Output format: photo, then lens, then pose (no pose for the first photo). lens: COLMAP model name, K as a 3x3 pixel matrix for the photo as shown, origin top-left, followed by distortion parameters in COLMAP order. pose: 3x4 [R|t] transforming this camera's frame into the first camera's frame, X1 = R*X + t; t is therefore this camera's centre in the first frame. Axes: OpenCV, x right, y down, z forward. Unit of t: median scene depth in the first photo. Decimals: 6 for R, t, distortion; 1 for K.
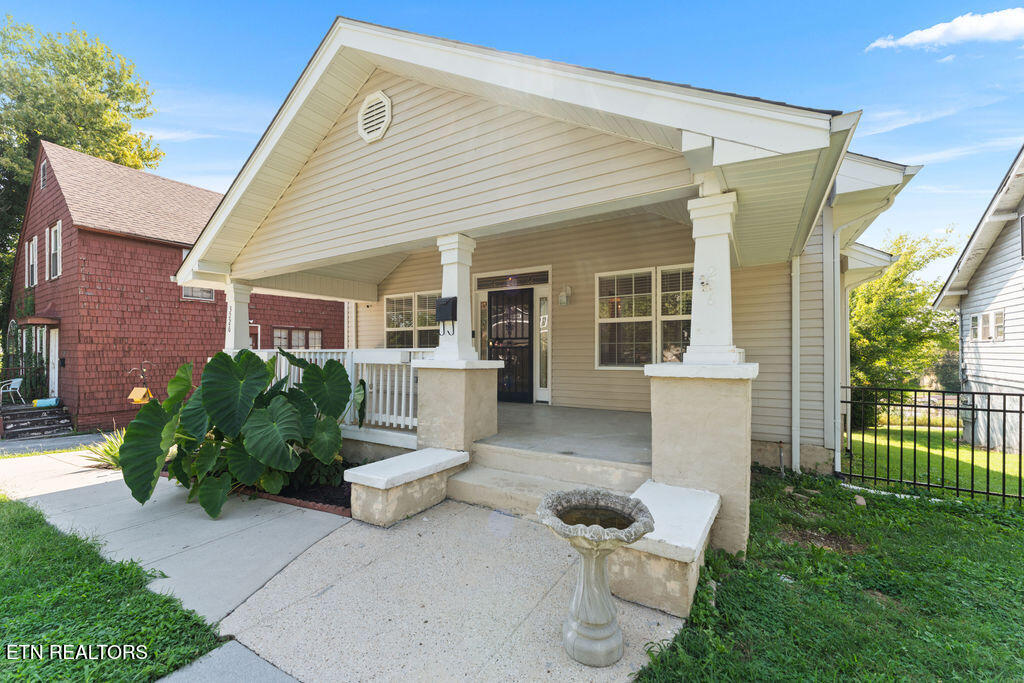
lens RADIAL K [[411.2, 0, 512.3], [0, 411.2, 348.6], [0, 0, 1]] dist [0.001441, 0.000234]
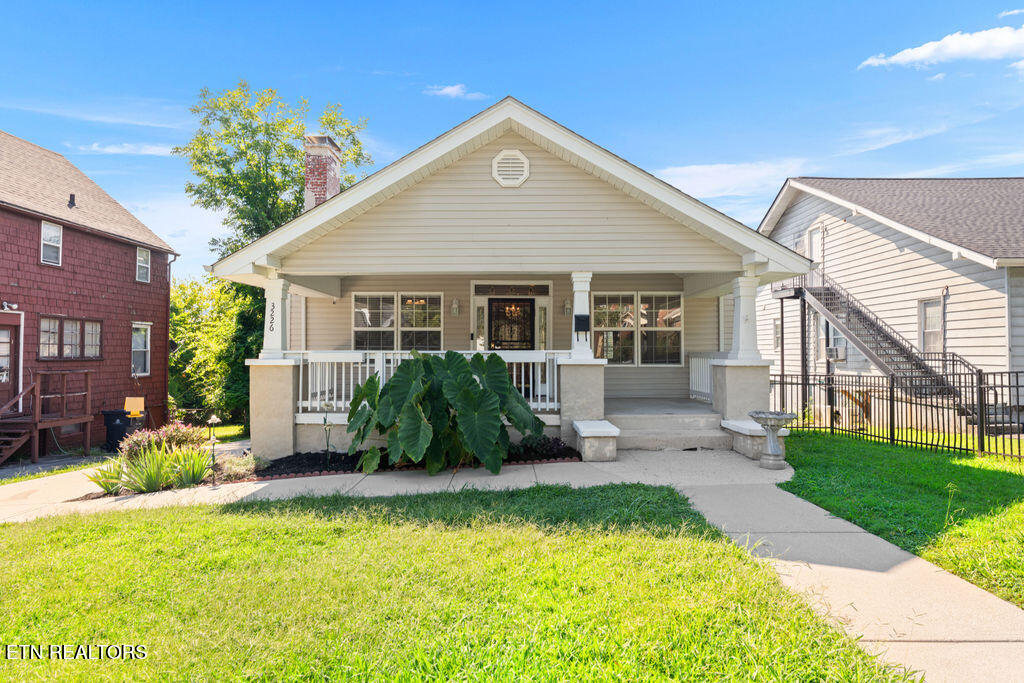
lens RADIAL K [[559.7, 0, 512.1], [0, 559.7, 340.5], [0, 0, 1]] dist [-0.004927, 0.001156]
pose [[0.852923, 0.012702, 0.521883, -0.856470], [-0.004431, 0.999844, -0.017093, -0.001278], [-0.522019, 0.012267, 0.852846, -0.326069]]
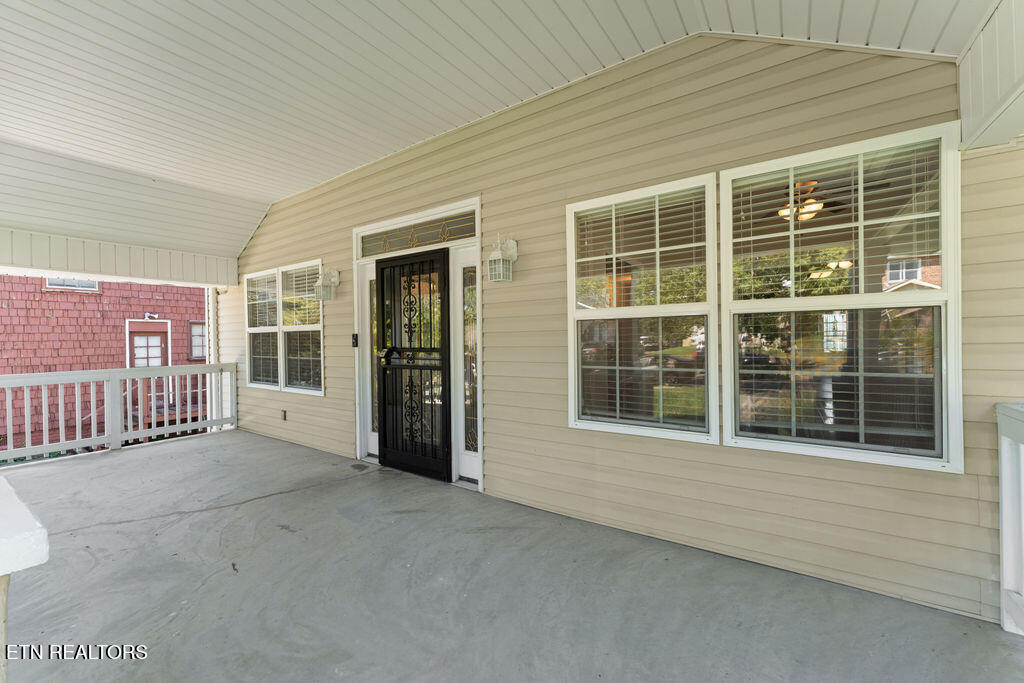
lens RADIAL K [[411.2, 0, 507.1], [0, 411.2, 342.5], [0, 0, 1]] dist [0.001441, 0.000234]
pose [[0.998347, -0.011387, -0.056337, 0.152064], [0.012386, 0.999771, 0.017423, -0.044126], [0.056126, -0.018092, 0.998260, 0.529160]]
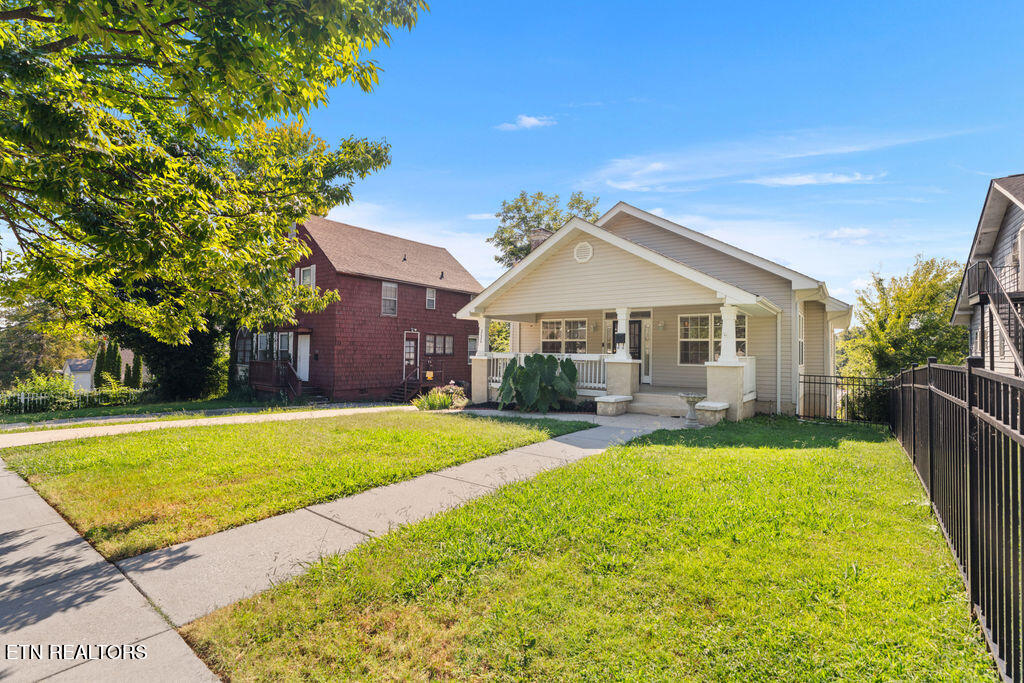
lens RADIAL K [[467.0, 0, 509.7], [0, 467.0, 339.5], [0, 0, 1]] dist [-0.000944, -0.000208]
pose [[0.996105, 0.013061, -0.087198, -0.355737], [-0.014685, 0.999730, -0.018000, -0.018004], [0.086939, 0.019210, 0.996028, -1.121176]]
